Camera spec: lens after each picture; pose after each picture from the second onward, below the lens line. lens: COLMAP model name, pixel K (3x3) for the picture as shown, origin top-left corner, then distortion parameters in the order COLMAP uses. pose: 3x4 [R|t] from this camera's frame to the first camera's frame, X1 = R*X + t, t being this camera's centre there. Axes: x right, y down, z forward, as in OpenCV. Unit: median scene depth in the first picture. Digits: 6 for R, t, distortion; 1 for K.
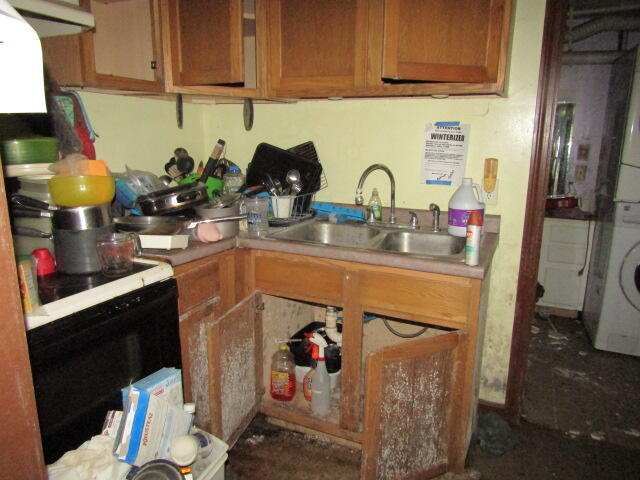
lens RADIAL K [[461.5, 0, 318.5], [0, 461.5, 241.0], [0, 0, 1]] dist [-0.007973, 0.005899]
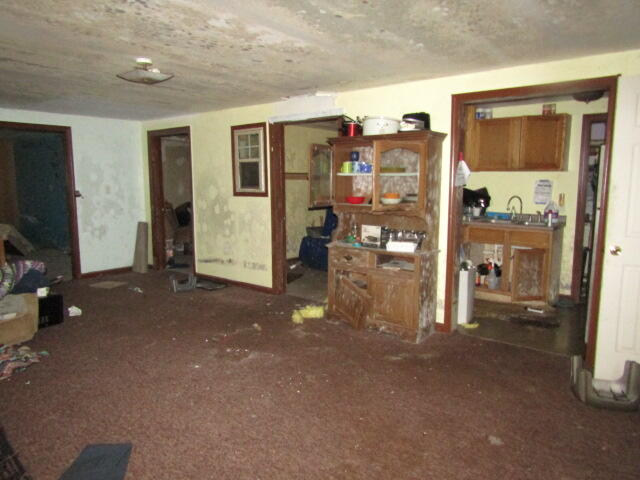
lens RADIAL K [[461.5, 0, 320.4], [0, 461.5, 237.5], [0, 0, 1]] dist [-0.007973, 0.005899]
pose [[0.973252, 0.021410, -0.228739, -0.337319], [-0.041918, 0.995484, -0.085178, 0.329721], [0.225882, 0.092488, 0.969754, -1.724064]]
